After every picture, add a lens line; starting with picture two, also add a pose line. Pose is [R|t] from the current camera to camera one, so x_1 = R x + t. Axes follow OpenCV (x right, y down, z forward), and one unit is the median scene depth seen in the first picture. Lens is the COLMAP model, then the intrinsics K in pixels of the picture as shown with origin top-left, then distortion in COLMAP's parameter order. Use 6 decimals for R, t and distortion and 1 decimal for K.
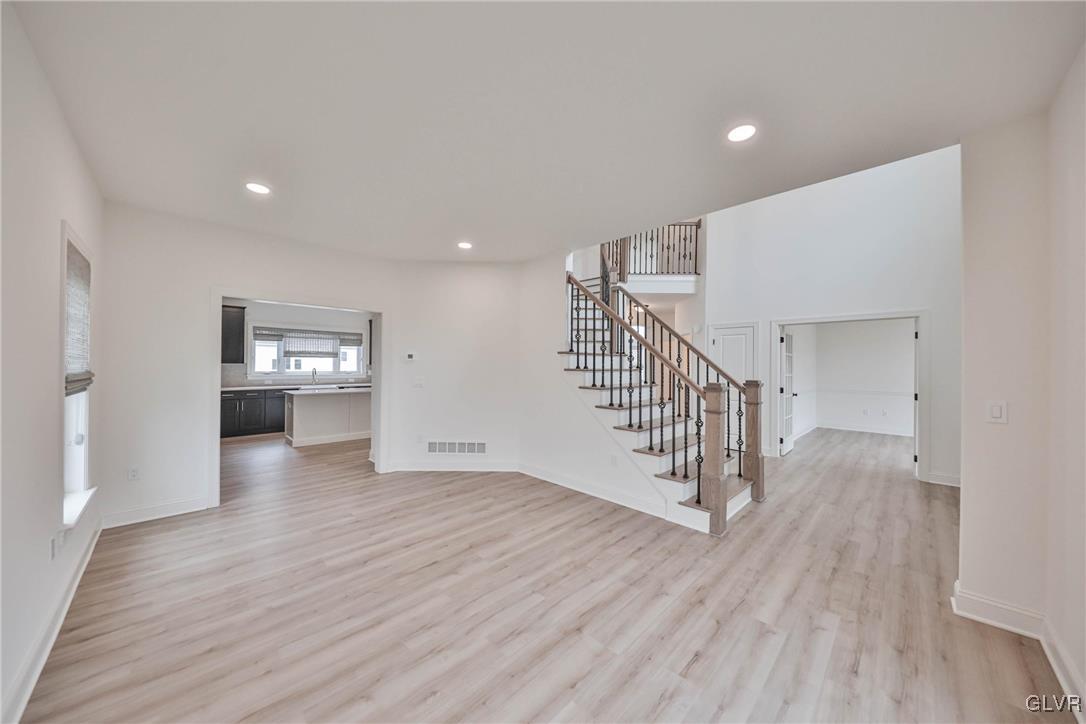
lens RADIAL K [[365.7, 0, 544.2], [0, 365.7, 364.1], [0, 0, 1]] dist [0.000036, -0.000162]
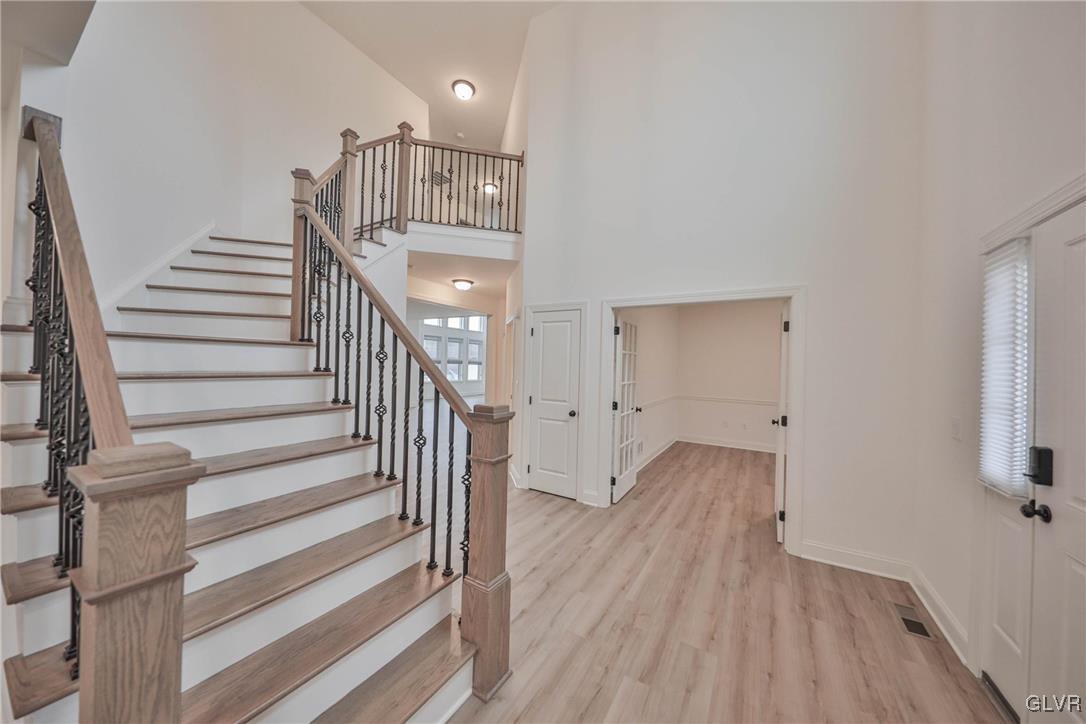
lens RADIAL K [[365.7, 0, 544.2], [0, 365.7, 364.1], [0, 0, 1]] dist [0.000036, -0.000162]
pose [[0.969299, 0.016218, 0.245348, 0.675388], [-0.017861, 0.999830, 0.004472, -0.009876], [-0.245234, -0.008717, 0.969425, 0.725995]]
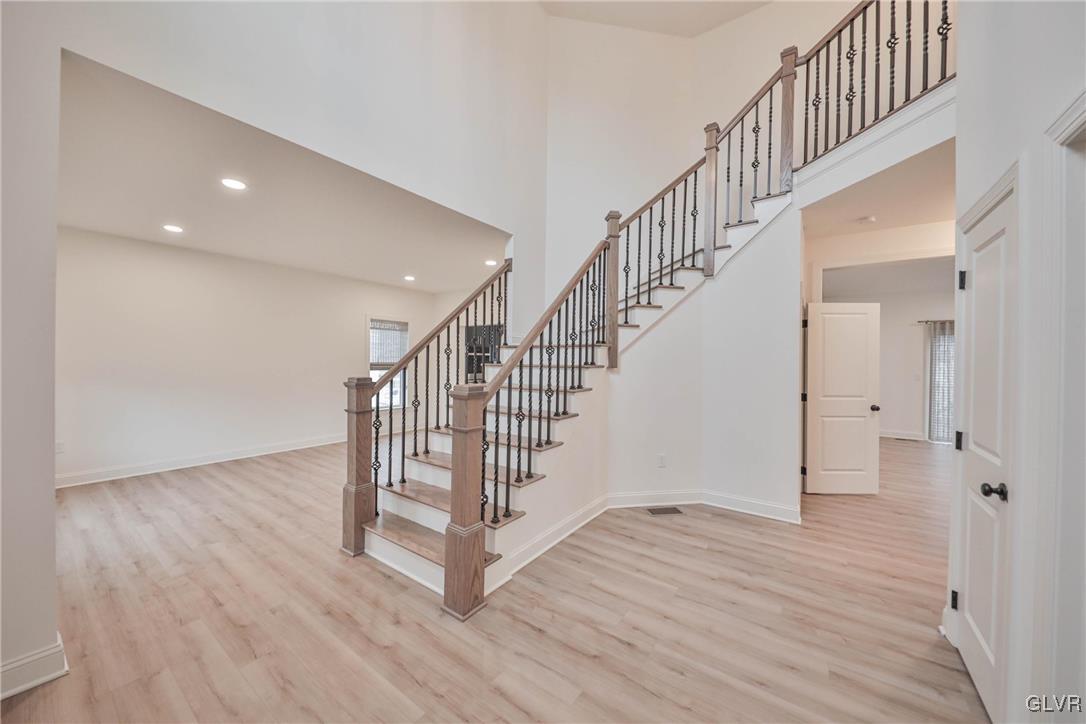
lens RADIAL K [[374.5, 0, 527.4], [0, 374.5, 360.9], [0, 0, 1]] dist [-0.000357, -0.000386]
pose [[0.159590, -0.003823, -0.987176, 1.445797], [-0.009730, 0.999938, -0.005445, 0.015226], [0.987135, 0.010474, 0.159543, 1.287153]]
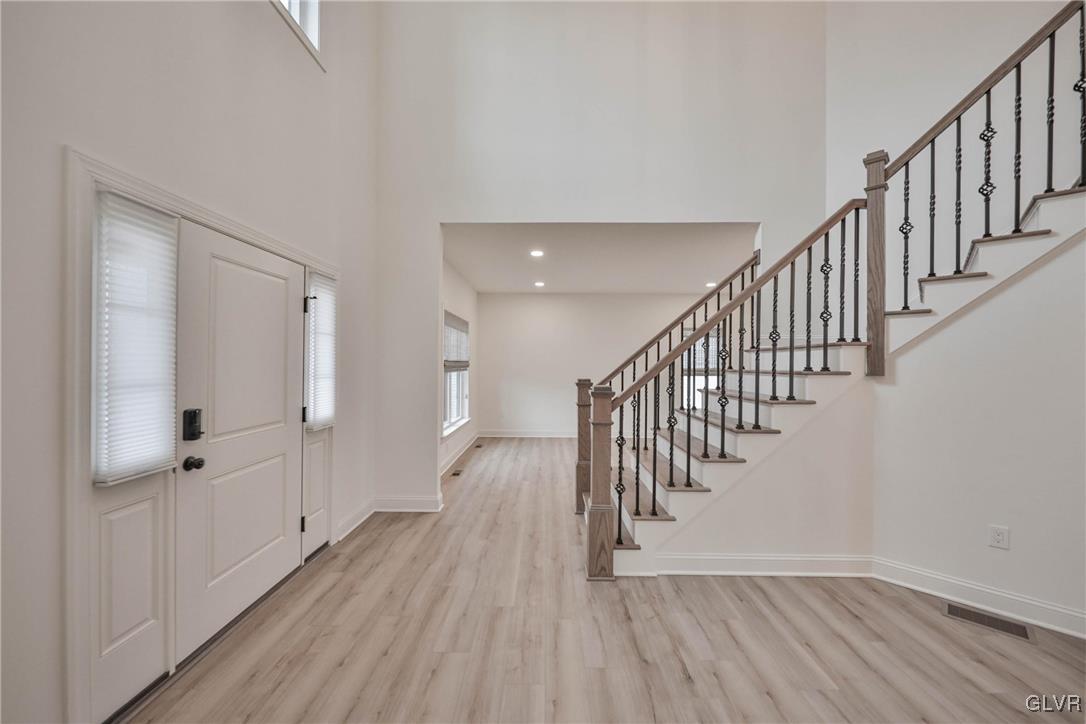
lens RADIAL K [[379.2, 0, 552.9], [0, 379.2, 360.9], [0, 0, 1]] dist [-0.000208, -0.000243]
pose [[-0.694421, -0.014767, -0.719418, 1.418632], [-0.008564, 0.999888, -0.012258, 0.011312], [0.719518, -0.002351, -0.694469, 1.796295]]
